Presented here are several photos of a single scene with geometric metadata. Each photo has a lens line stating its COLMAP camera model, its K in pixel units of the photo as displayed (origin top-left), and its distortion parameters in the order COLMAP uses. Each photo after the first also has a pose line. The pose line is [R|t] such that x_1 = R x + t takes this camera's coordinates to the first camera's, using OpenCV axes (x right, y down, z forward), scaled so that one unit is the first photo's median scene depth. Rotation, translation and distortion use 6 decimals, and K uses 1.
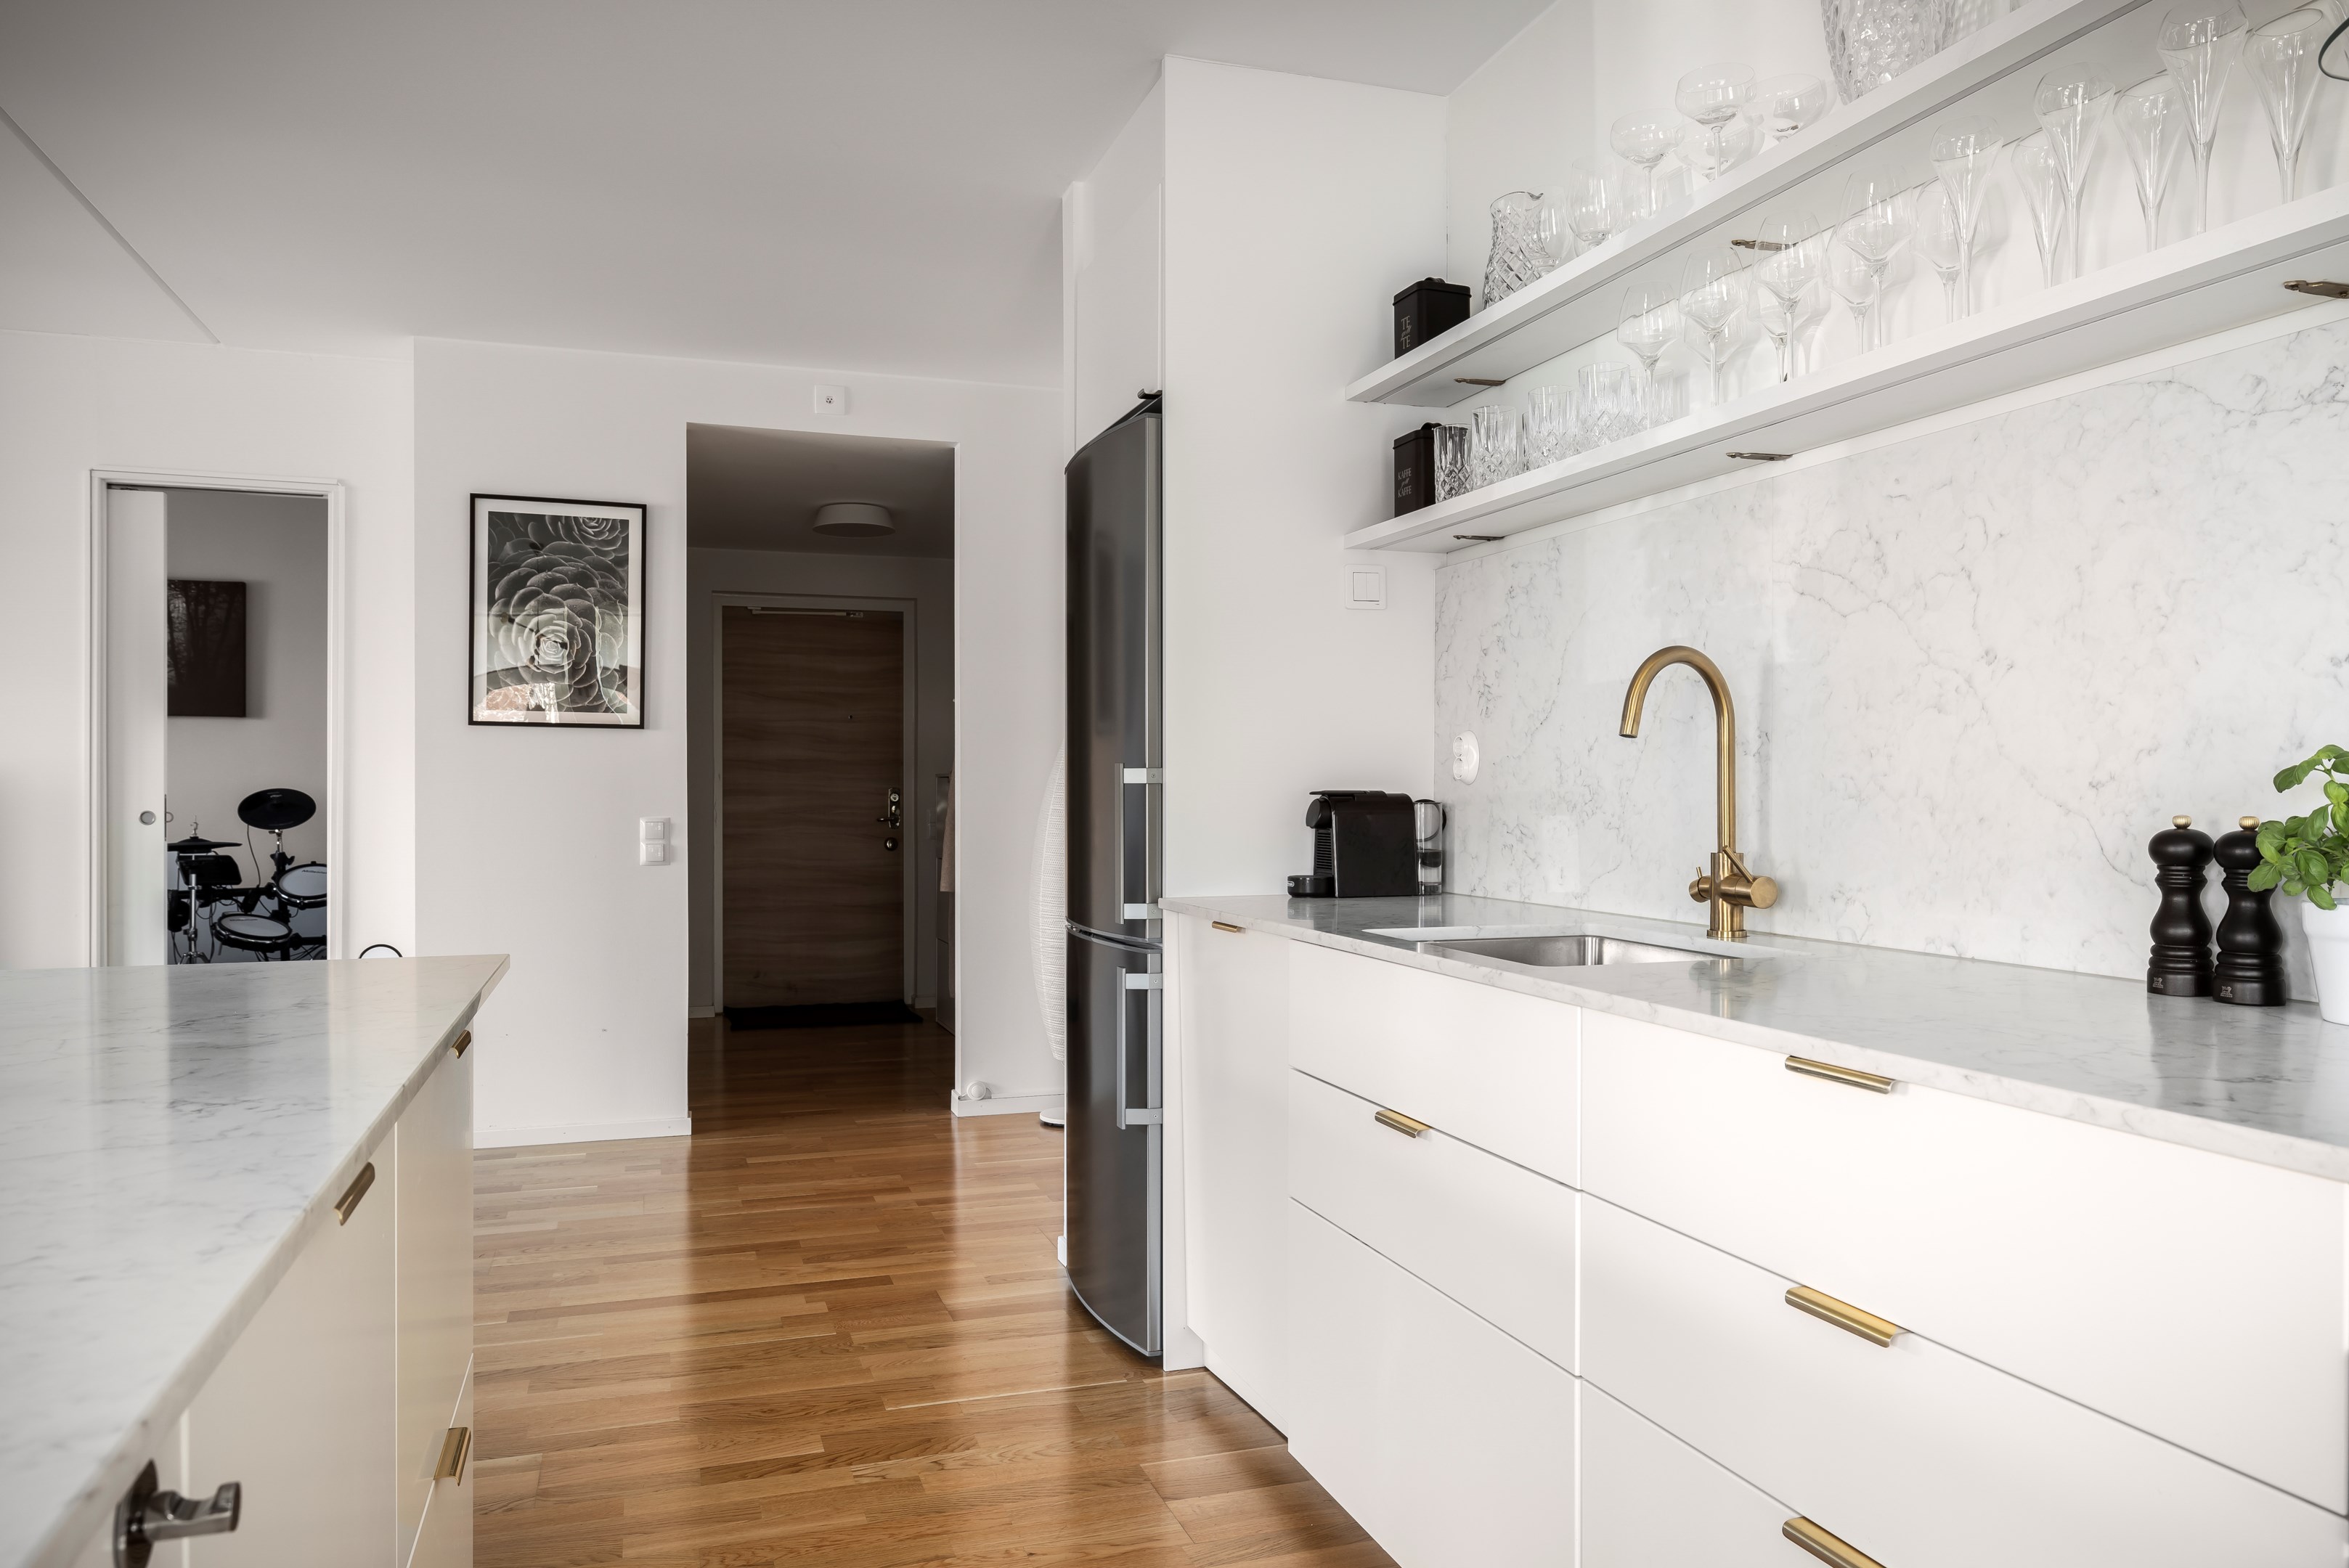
lens RADIAL K [[1602.1, 0, 1159.8], [0, 1602.1, 796.4], [0, 0, 1]] dist [0.002432, 0.008311]
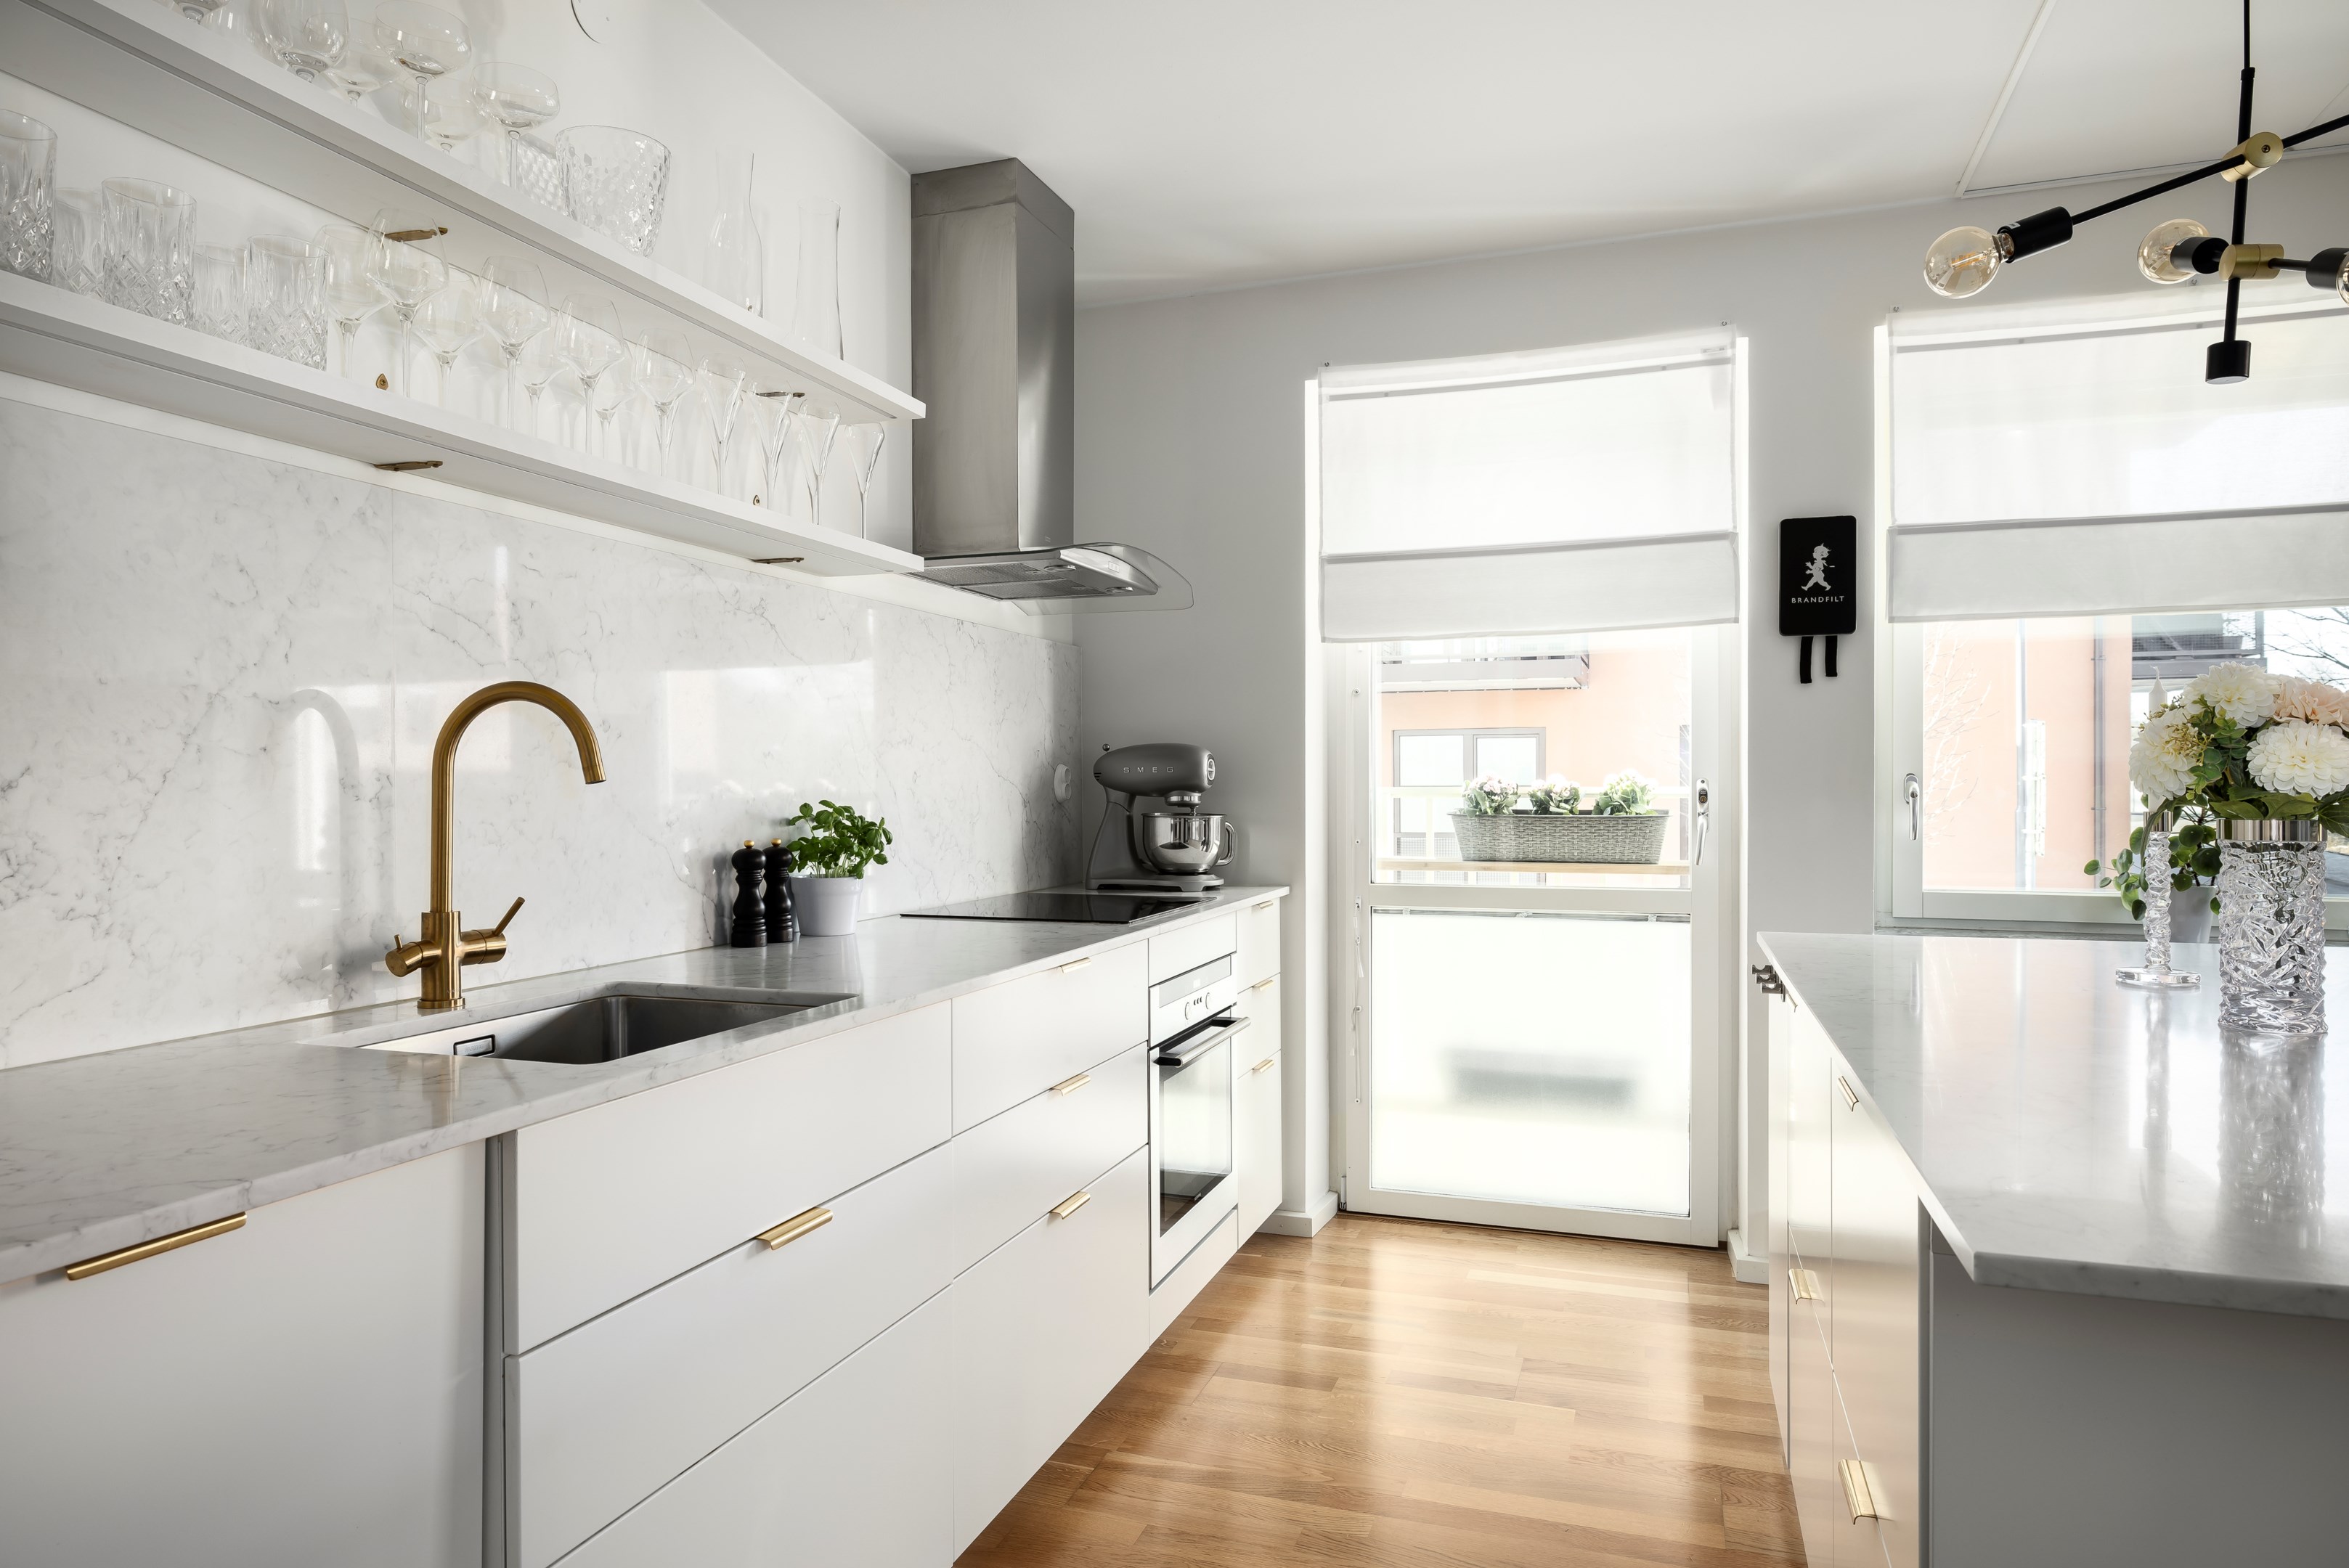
lens RADIAL K [[1416.2, 0, 1173.1], [0, 1416.2, 790.7], [0, 0, 1]] dist [-0.003055, 0.002547]
pose [[-0.795890, -0.000508, 0.605441, -0.405717], [0.005231, 0.999957, 0.007716, -0.032484], [-0.605419, 0.009308, -0.795853, 1.258920]]
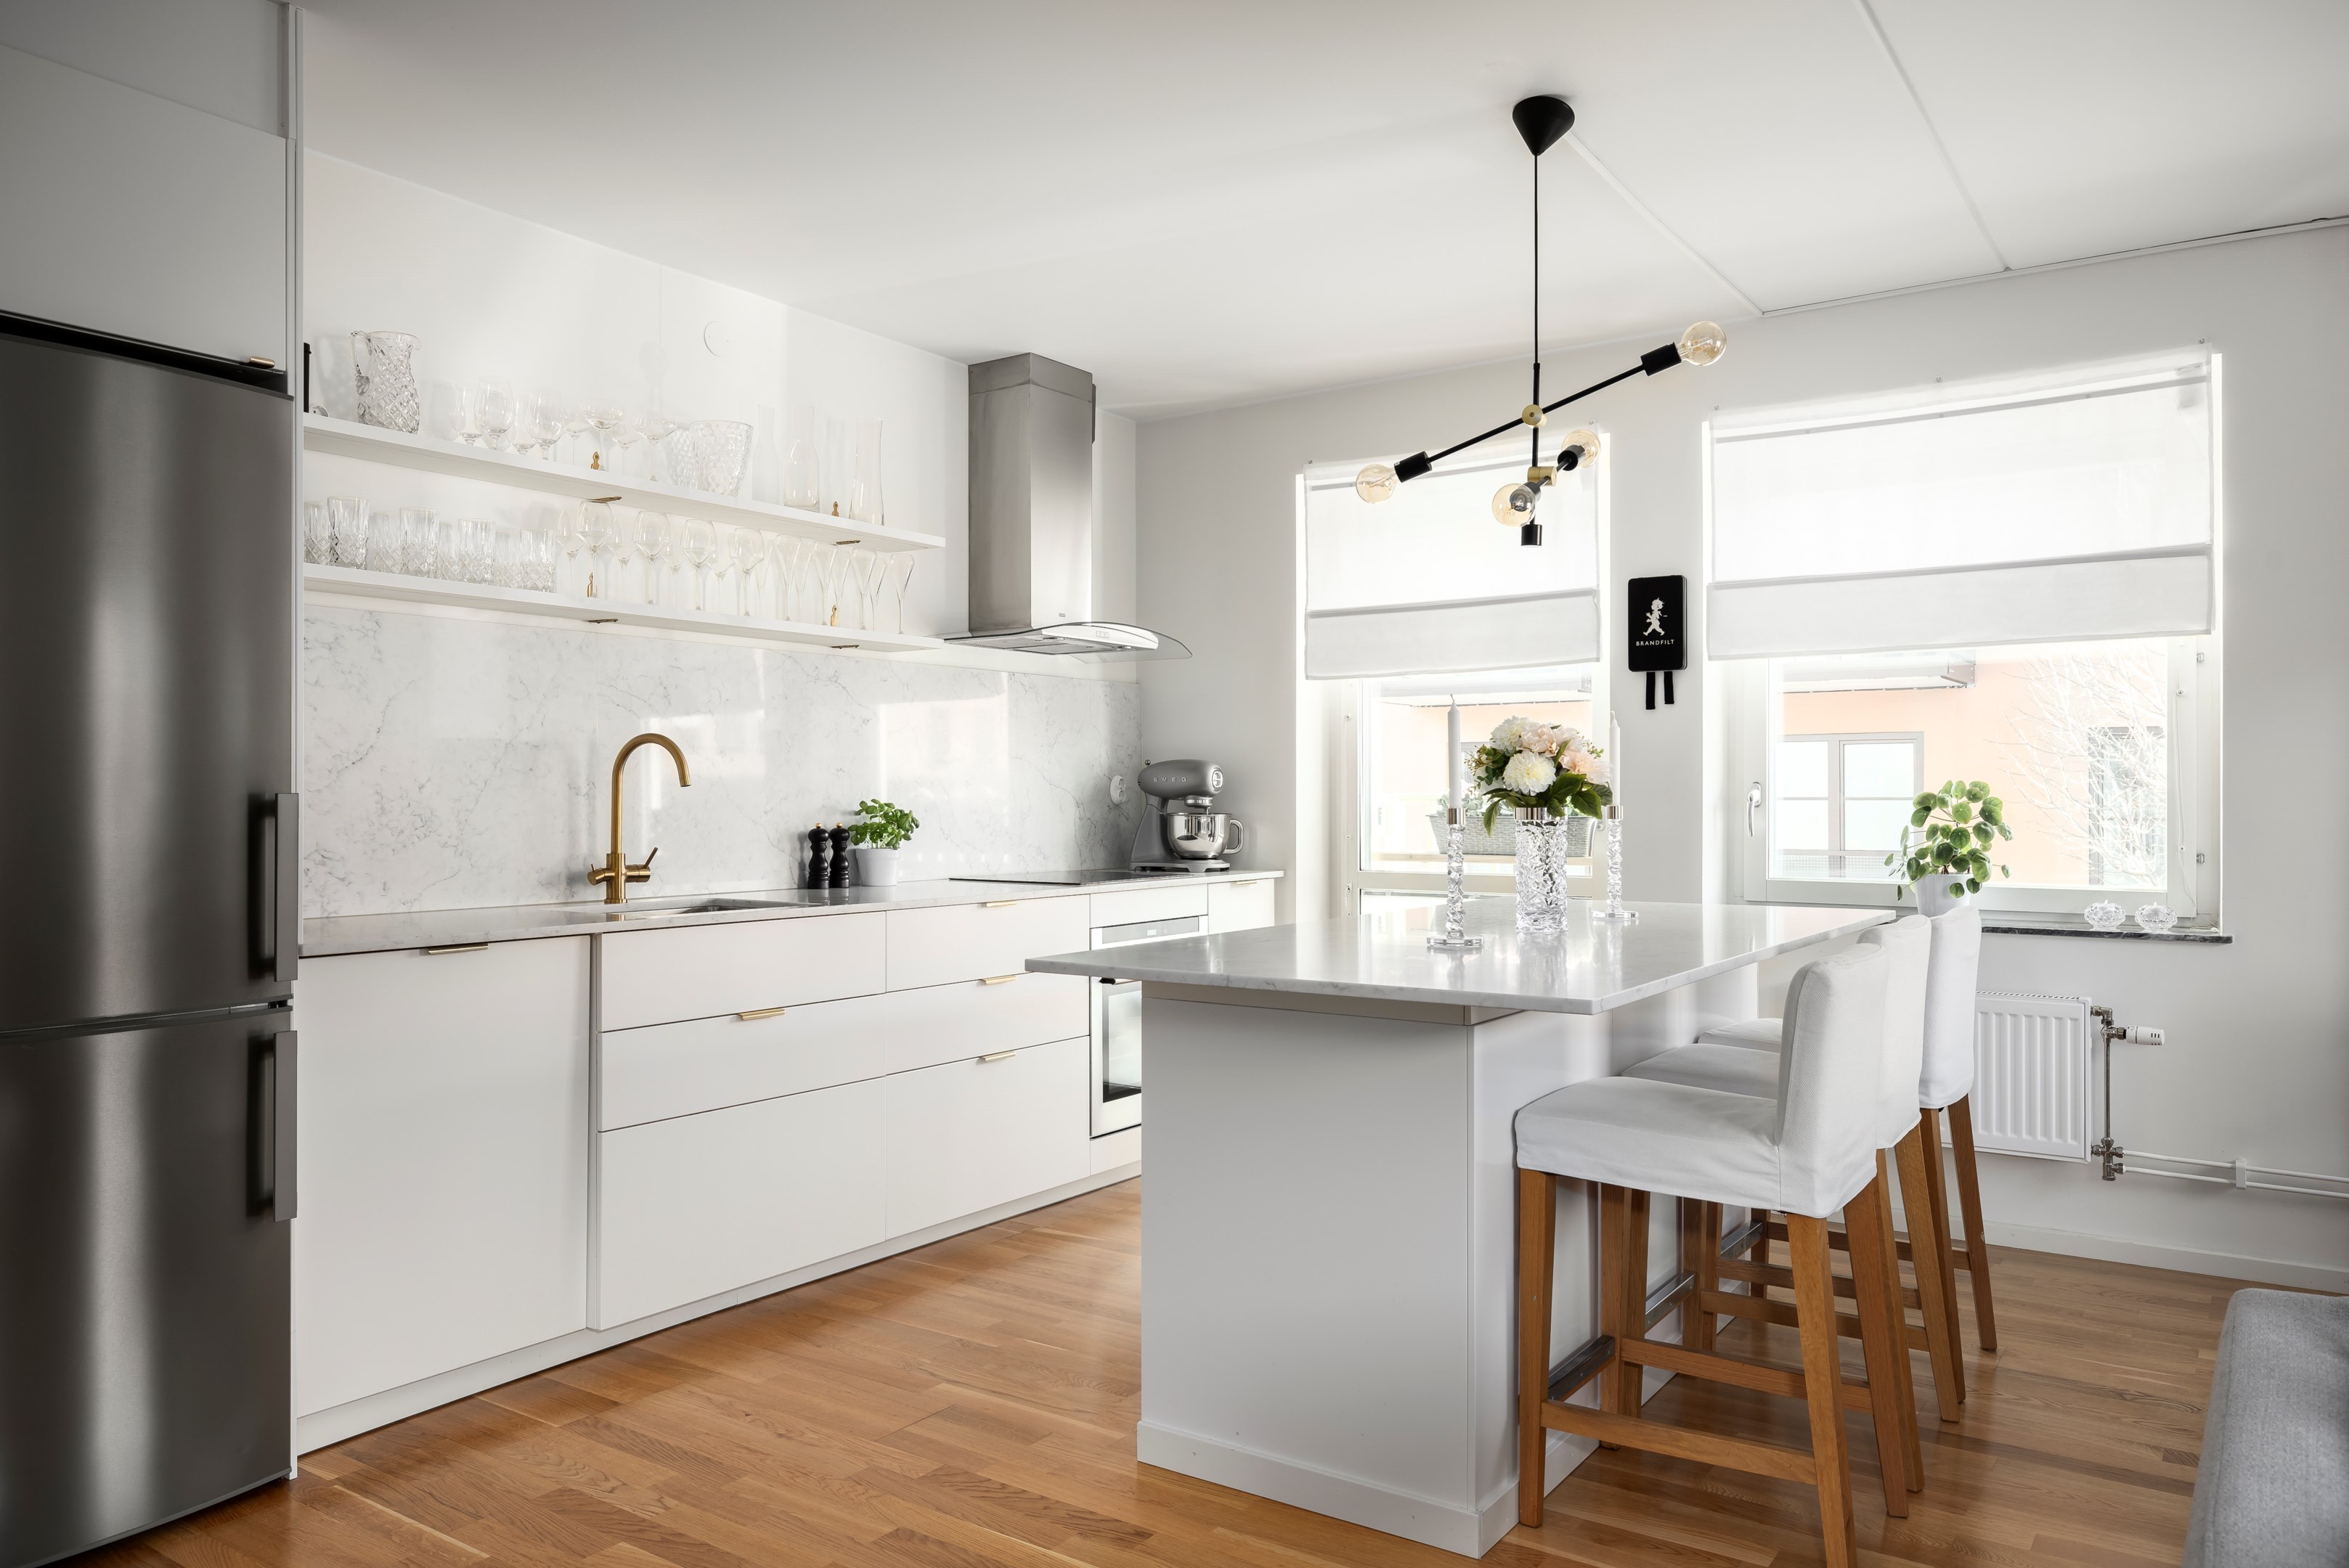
lens RADIAL K [[1602.1, 0, 1170.5], [0, 1602.1, 787.5], [0, 0, 1]] dist [0.002432, 0.008311]
pose [[-0.601163, 0.005665, 0.799106, -1.242278], [0.004121, 0.999984, -0.003989, -0.023335], [-0.799115, 0.000895, -0.601177, 1.418170]]
